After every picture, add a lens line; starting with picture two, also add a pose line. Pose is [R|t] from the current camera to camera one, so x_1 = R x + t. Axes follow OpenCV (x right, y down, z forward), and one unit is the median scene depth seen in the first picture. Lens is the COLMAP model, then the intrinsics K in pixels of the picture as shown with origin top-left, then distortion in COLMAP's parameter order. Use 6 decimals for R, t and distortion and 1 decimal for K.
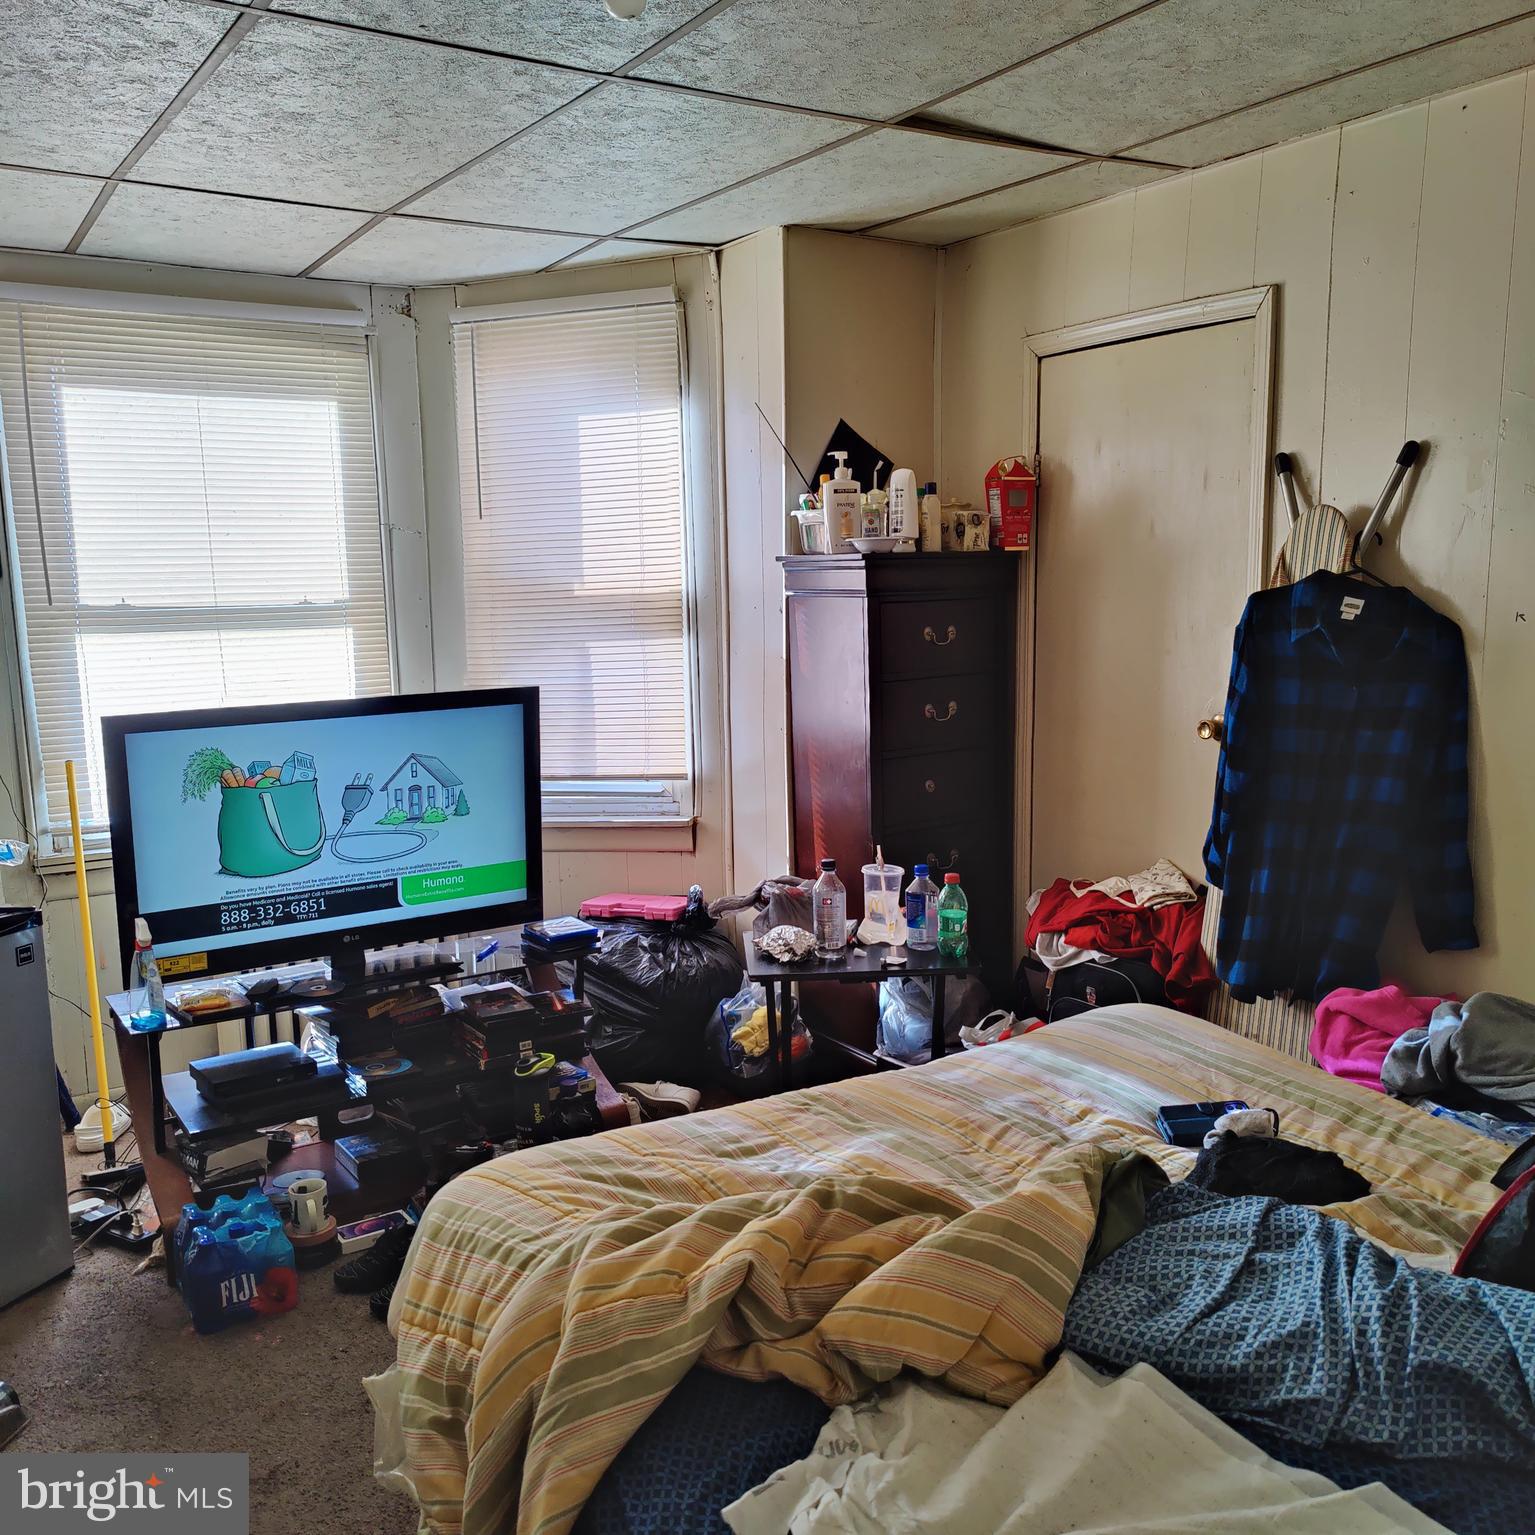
lens RADIAL K [[1397.6, 0, 774.8], [0, 1397.6, 771.1], [0, 0, 1]] dist [0.020653, 0.025341]
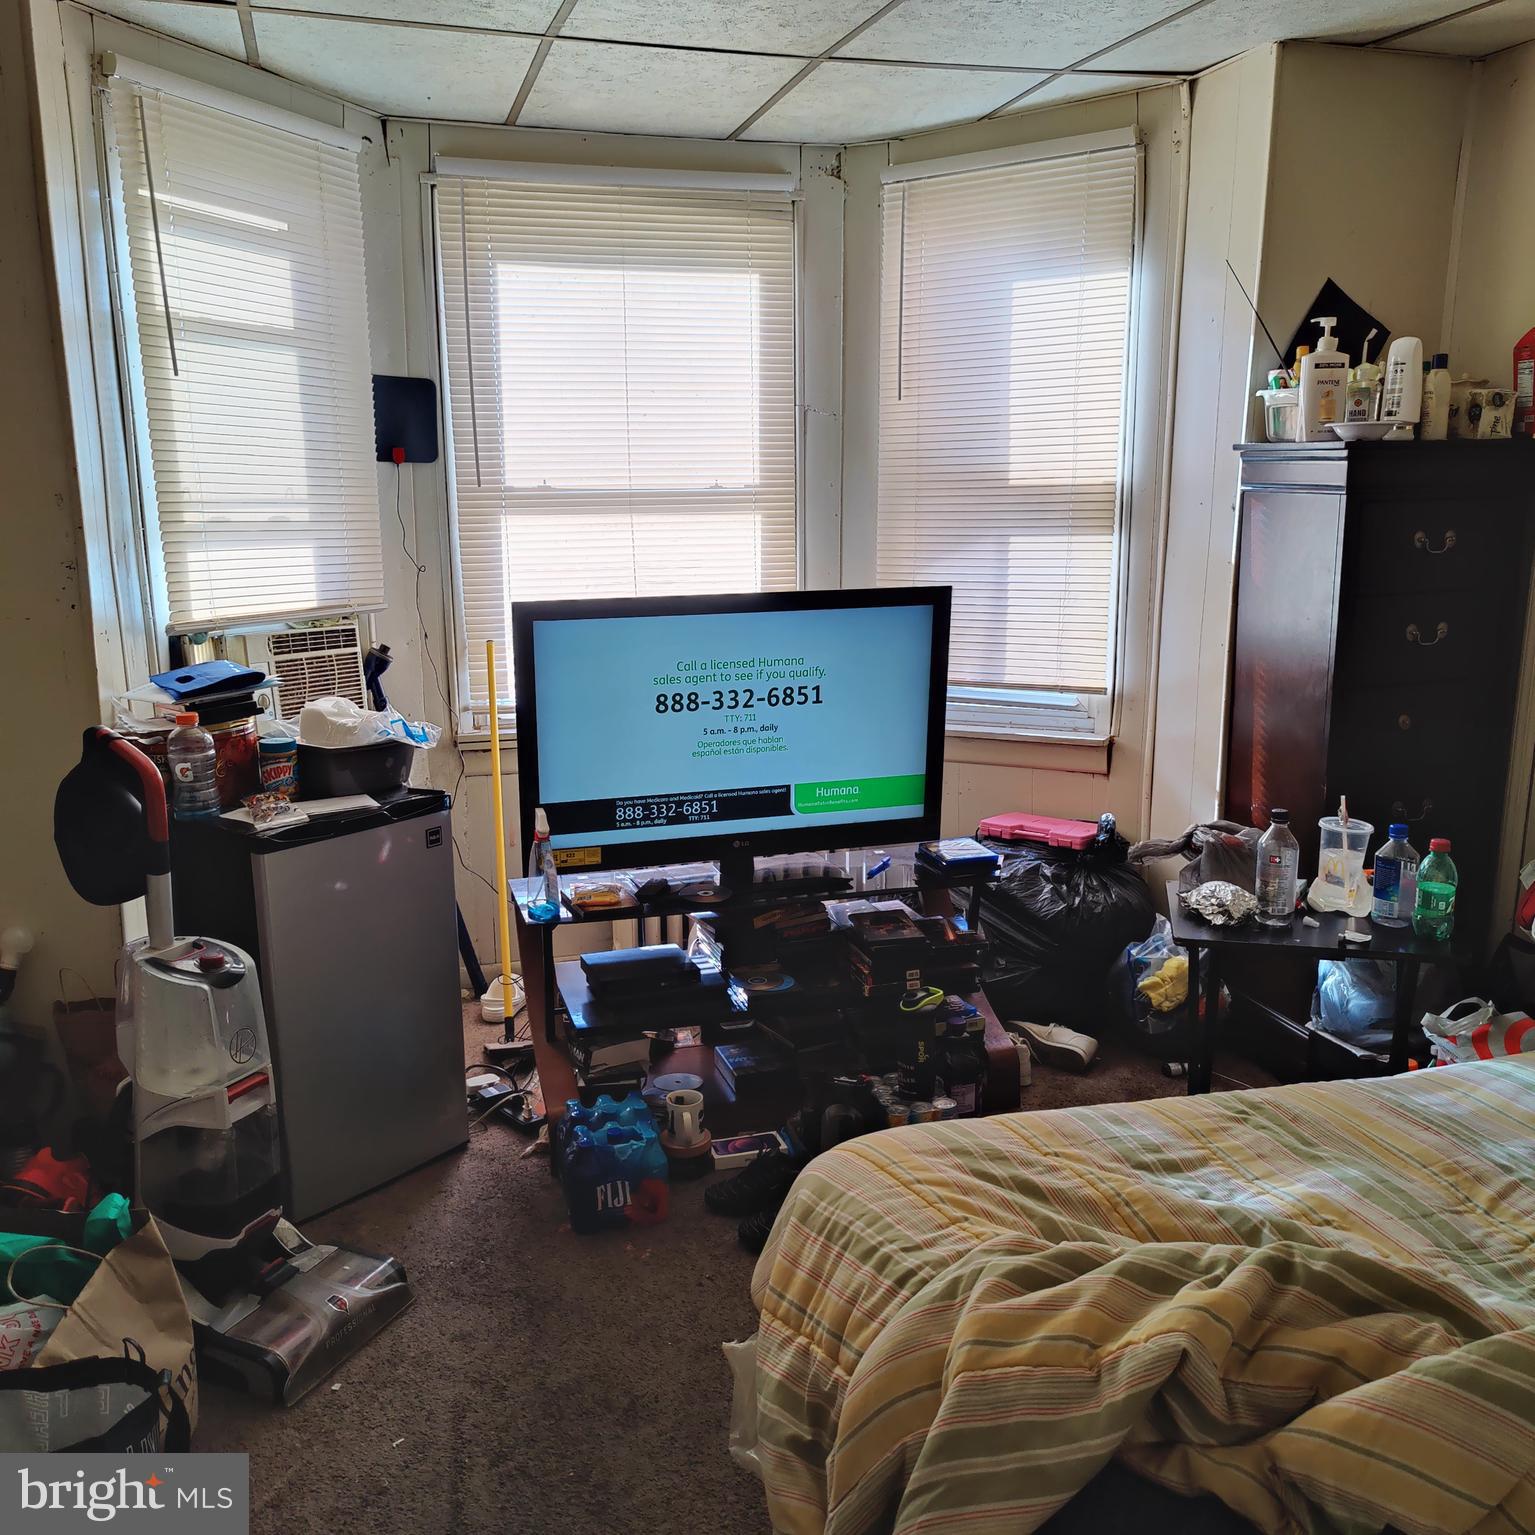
lens RADIAL K [[1397.6, 0, 774.8], [0, 1397.6, 771.1], [0, 0, 1]] dist [0.020653, 0.025341]
pose [[0.958923, 0.076041, -0.273284, -0.023327], [-0.054099, 0.994742, 0.086959, -0.015914], [0.278459, -0.068603, 0.957995, 0.097201]]
